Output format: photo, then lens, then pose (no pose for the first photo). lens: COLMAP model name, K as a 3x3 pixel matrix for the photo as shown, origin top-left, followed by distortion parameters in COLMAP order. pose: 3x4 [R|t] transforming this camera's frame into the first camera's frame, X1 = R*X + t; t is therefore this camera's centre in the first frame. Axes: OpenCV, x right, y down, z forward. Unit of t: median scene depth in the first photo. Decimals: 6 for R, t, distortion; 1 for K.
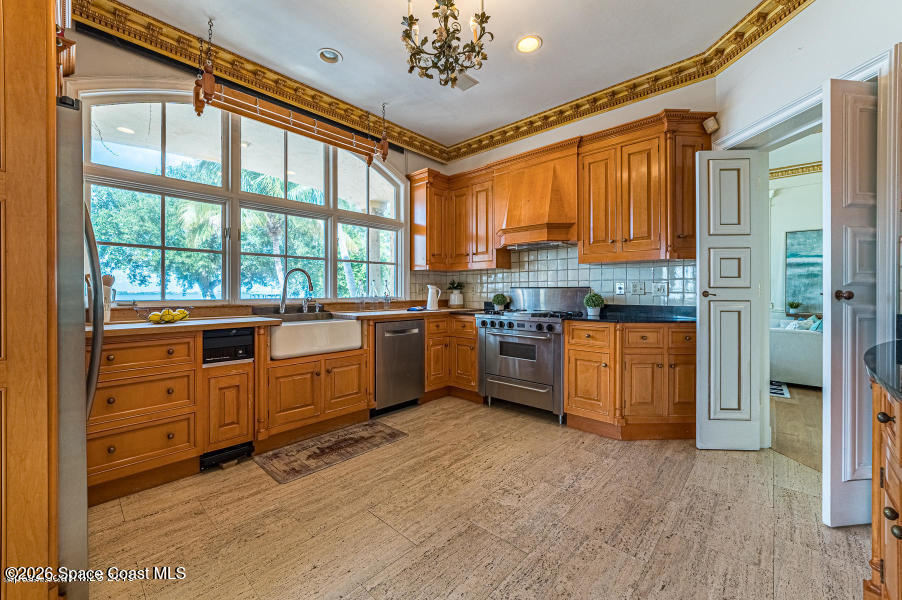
lens RADIAL K [[352.5, 0, 451.7], [0, 352.5, 294.3], [0, 0, 1]] dist [-0.014083, 0.003572]
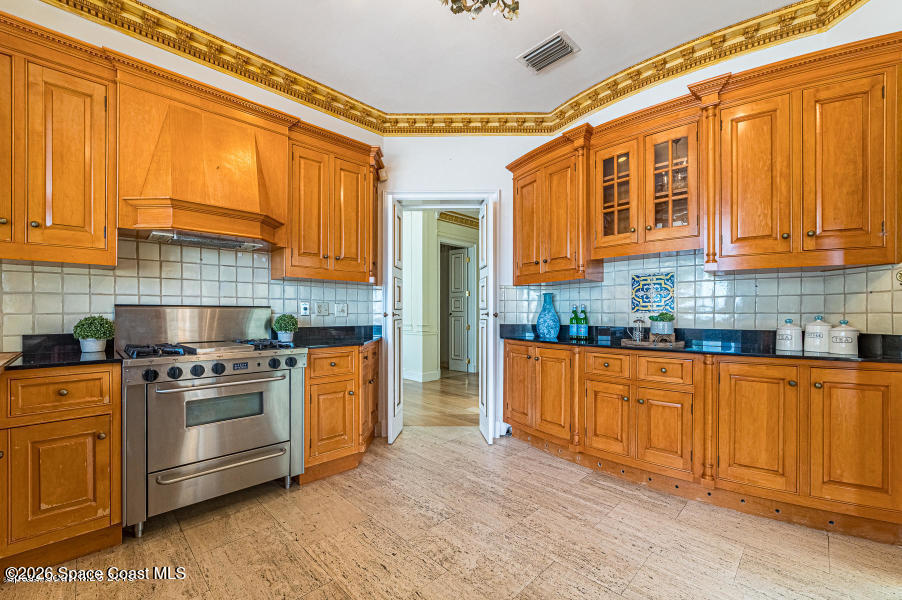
lens RADIAL K [[369.5, 0, 437.6], [0, 369.5, 313.4], [0, 0, 1]] dist [-0.003608, -0.000051]
pose [[0.077672, -0.003049, 0.996974, -0.469133], [0.004251, 0.999987, 0.002727, -0.006773], [-0.996970, 0.004026, 0.077684, 0.644057]]
